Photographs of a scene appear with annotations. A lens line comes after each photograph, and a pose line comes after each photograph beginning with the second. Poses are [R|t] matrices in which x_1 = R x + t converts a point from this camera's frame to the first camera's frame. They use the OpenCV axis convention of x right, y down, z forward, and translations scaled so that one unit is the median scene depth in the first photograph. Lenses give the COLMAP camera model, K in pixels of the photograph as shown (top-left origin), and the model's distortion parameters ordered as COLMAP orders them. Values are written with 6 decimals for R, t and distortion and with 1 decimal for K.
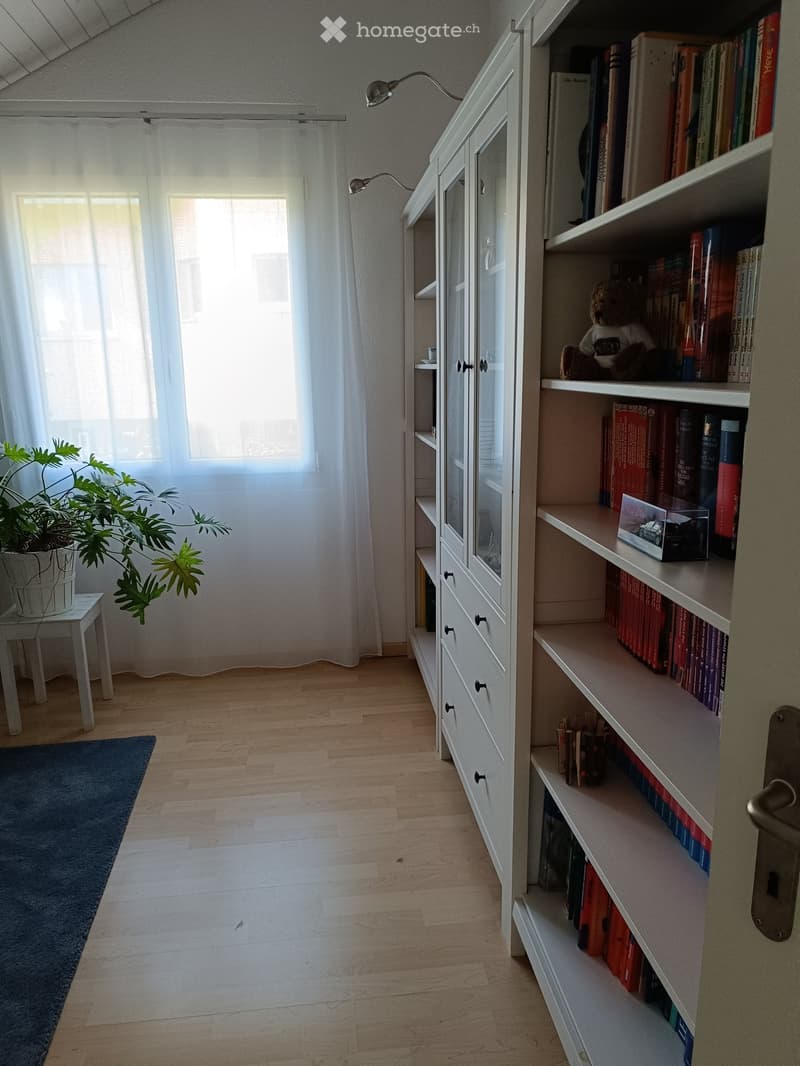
lens RADIAL K [[740.4, 0, 400.0], [0, 740.4, 533.0], [0, 0, 1]] dist [0.001142, -0.007300]
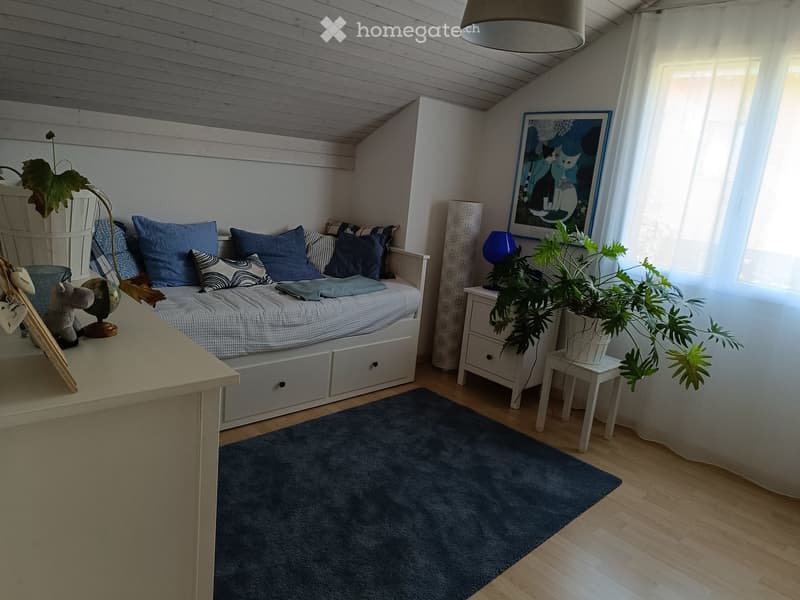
lens RADIAL K [[555.6, 0, 400.0], [0, 555.6, 300.0], [0, 0, 1]] dist [0.001142, -0.007300]
pose [[0.571090, 0.252814, -0.780987, 0.121274], [-0.286364, 0.952983, 0.099090, -0.007027], [0.769319, 0.167057, 0.616636, 0.066198]]
